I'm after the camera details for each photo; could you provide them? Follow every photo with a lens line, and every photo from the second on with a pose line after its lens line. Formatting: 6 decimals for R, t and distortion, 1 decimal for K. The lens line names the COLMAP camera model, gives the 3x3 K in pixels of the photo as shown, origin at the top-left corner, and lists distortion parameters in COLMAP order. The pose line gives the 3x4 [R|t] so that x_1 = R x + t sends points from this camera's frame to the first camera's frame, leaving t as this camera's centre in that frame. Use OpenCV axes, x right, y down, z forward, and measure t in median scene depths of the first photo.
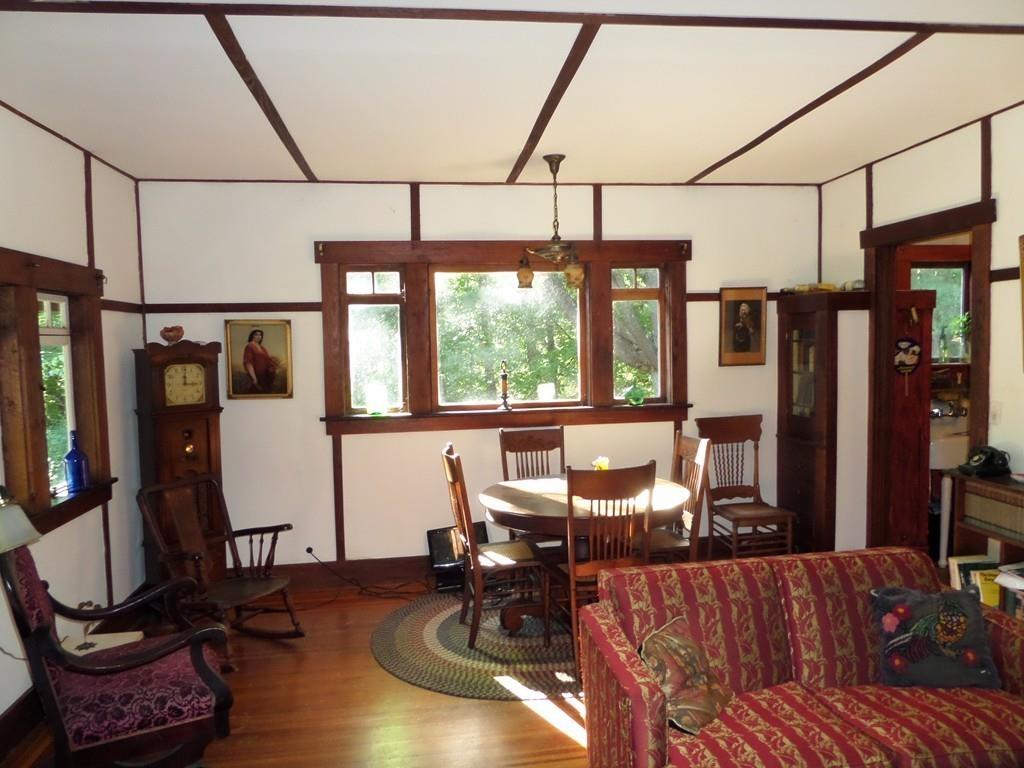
lens RADIAL K [[731.9, 0, 512.0], [0, 731.9, 384.0], [0, 0, 1]] dist [-0.003369, -0.005047]
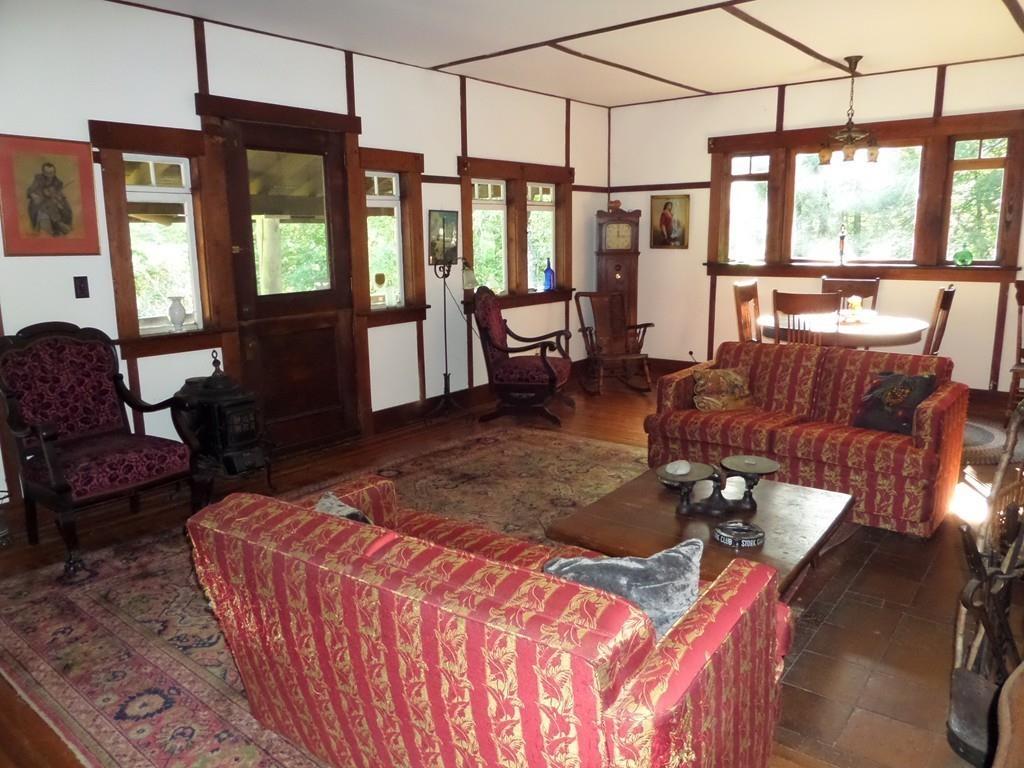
lens RADIAL K [[731.9, 0, 512.0], [0, 731.9, 384.0], [0, 0, 1]] dist [-0.003369, -0.005047]
pose [[0.687122, 0.160003, -0.708705, 0.558836], [-0.042976, 0.982692, 0.180193, 0.037157], [0.725270, -0.093357, 0.682105, -0.298764]]
